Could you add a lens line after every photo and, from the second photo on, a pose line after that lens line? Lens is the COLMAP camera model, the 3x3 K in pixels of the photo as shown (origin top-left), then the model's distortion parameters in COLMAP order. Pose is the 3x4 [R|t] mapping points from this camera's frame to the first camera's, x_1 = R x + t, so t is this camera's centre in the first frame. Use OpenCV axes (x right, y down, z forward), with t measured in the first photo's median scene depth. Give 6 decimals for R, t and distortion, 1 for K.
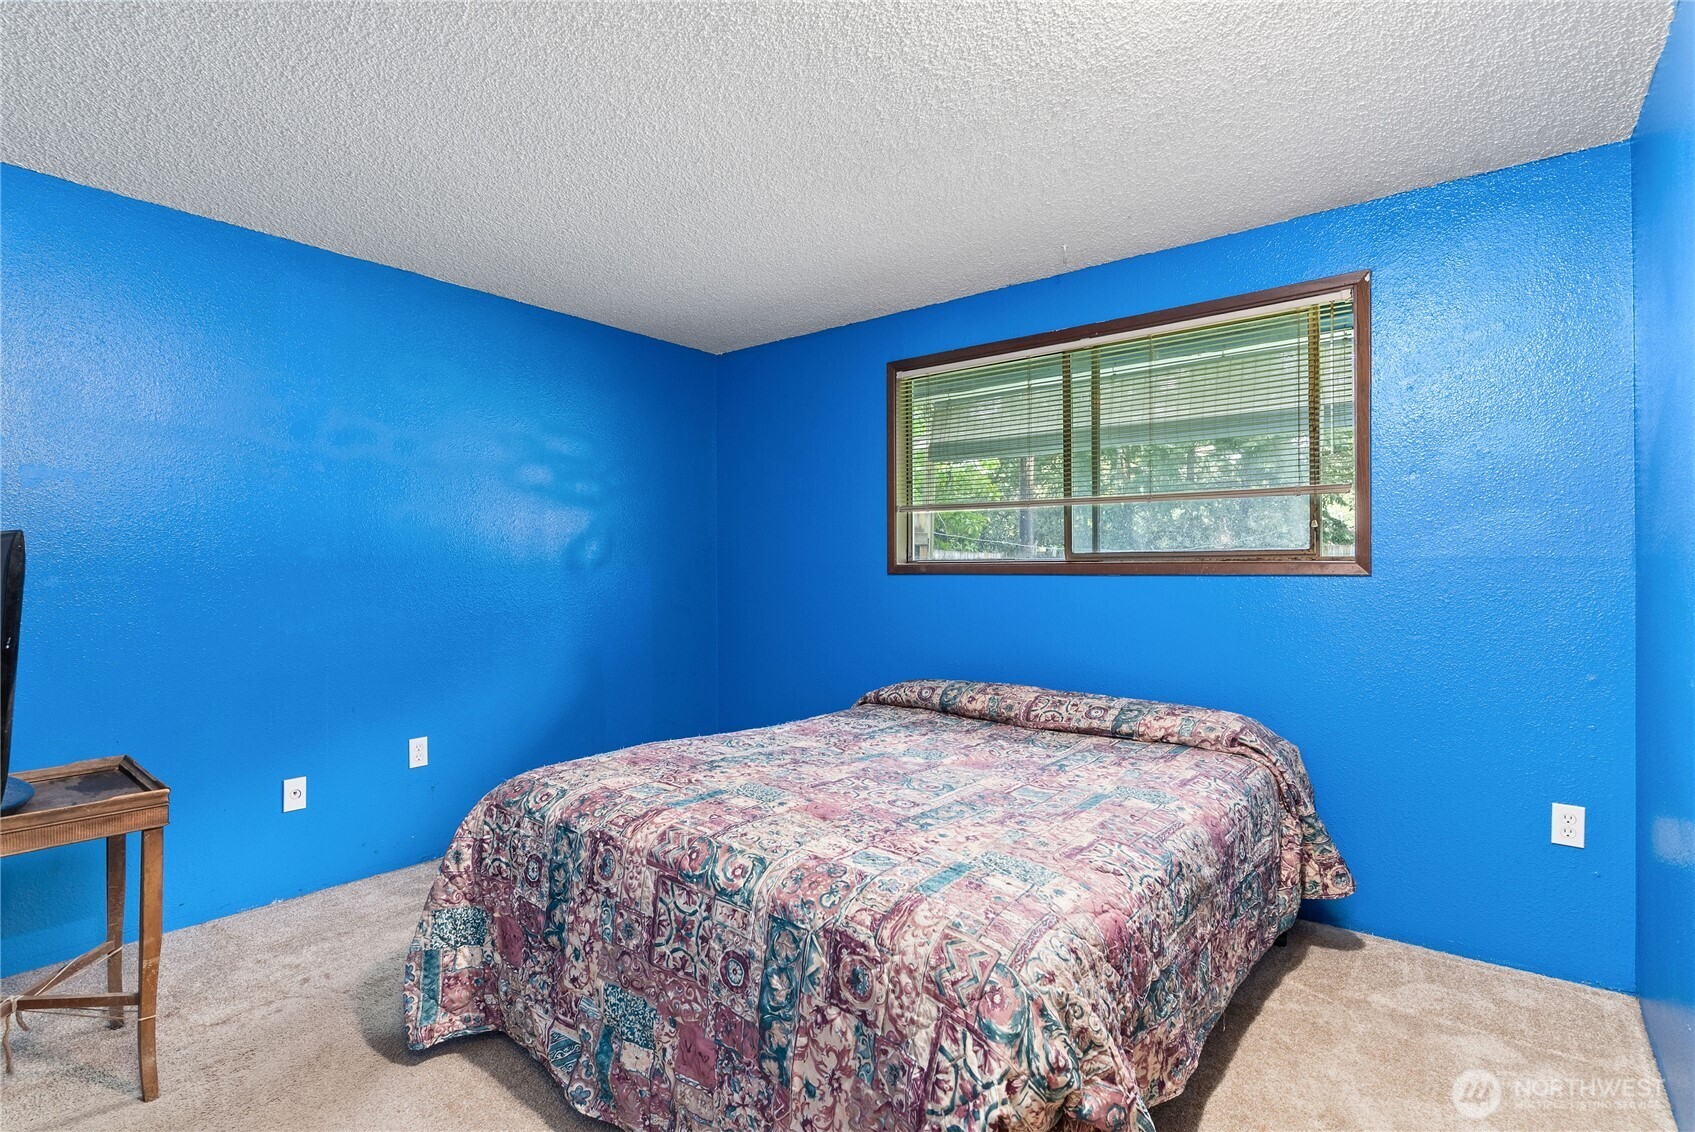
lens RADIAL K [[836.6, 0, 847.5], [0, 836.6, 566.0], [0, 0, 1]] dist [0.000080, -0.000002]
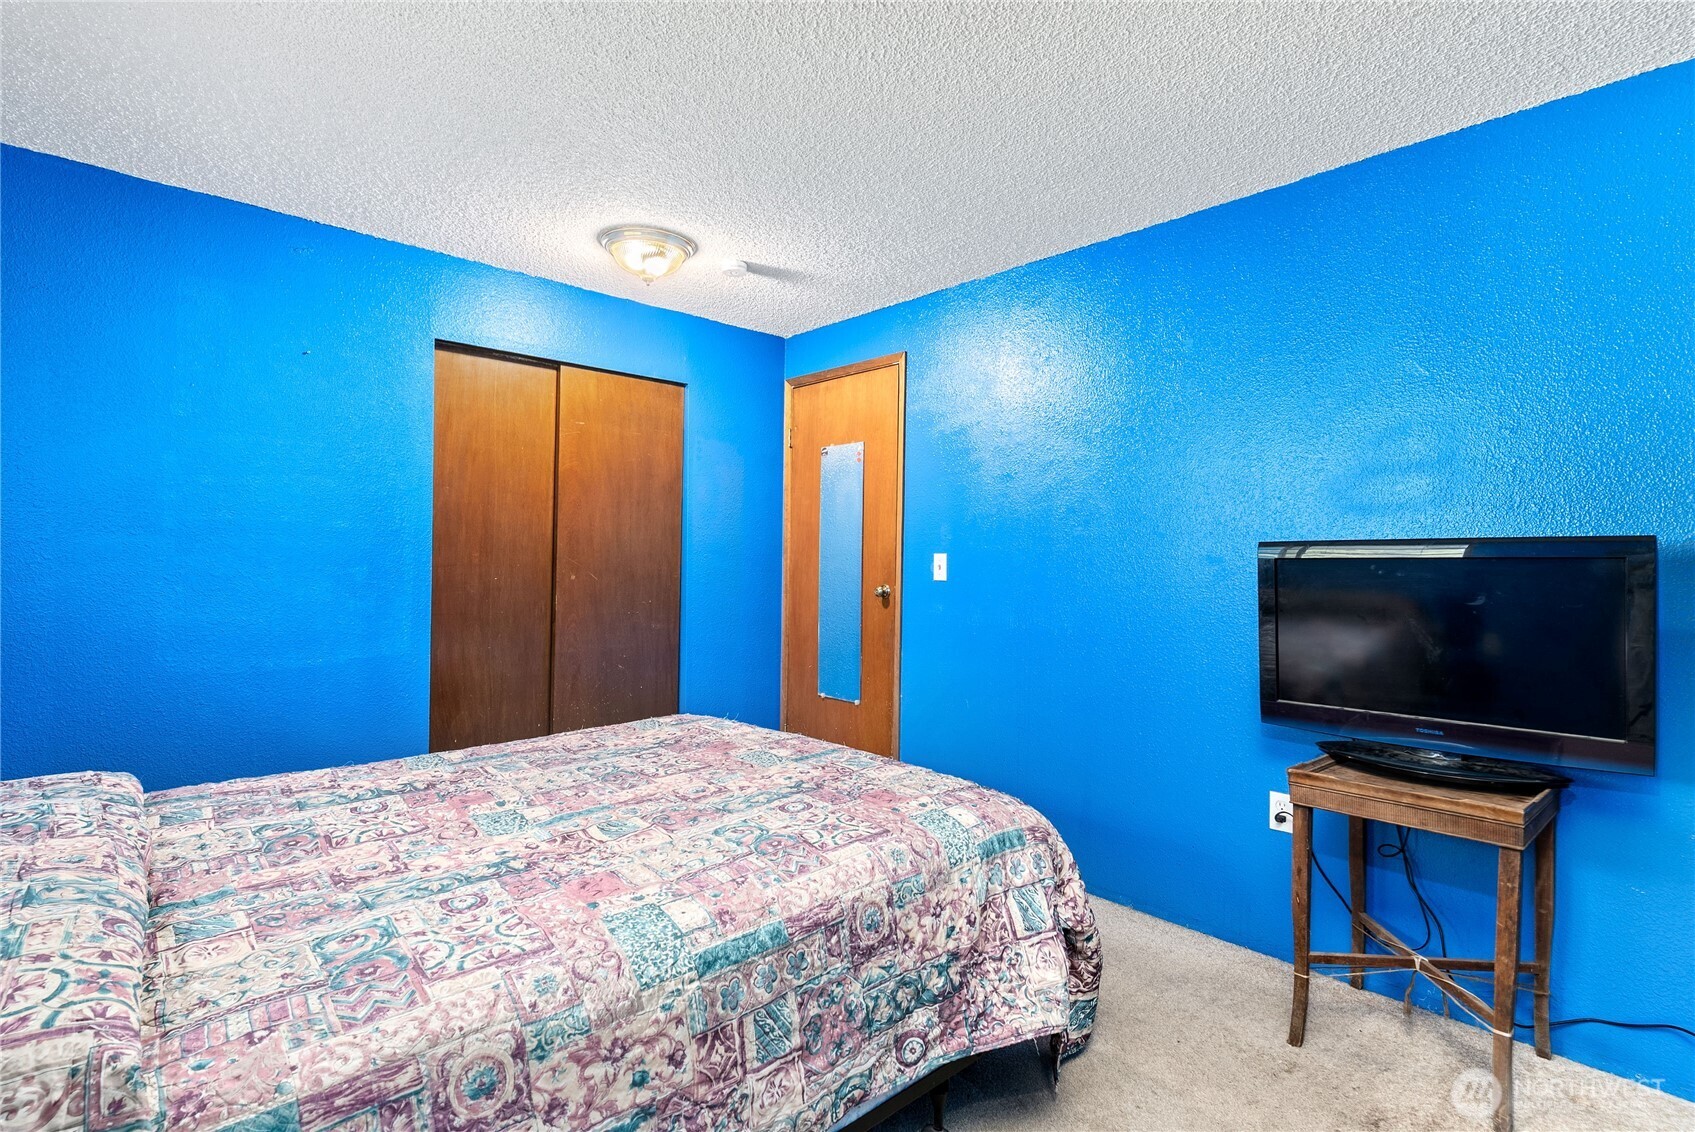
lens RADIAL K [[806.7, 0, 847.5], [0, 806.7, 566.0], [0, 0, 1]] dist [0.000629, -0.000265]
pose [[-0.989268, -0.017637, 0.145043, -0.118207], [-0.017550, 0.999844, 0.001883, 0.008576], [-0.145054, -0.000683, -0.989423, 1.881520]]
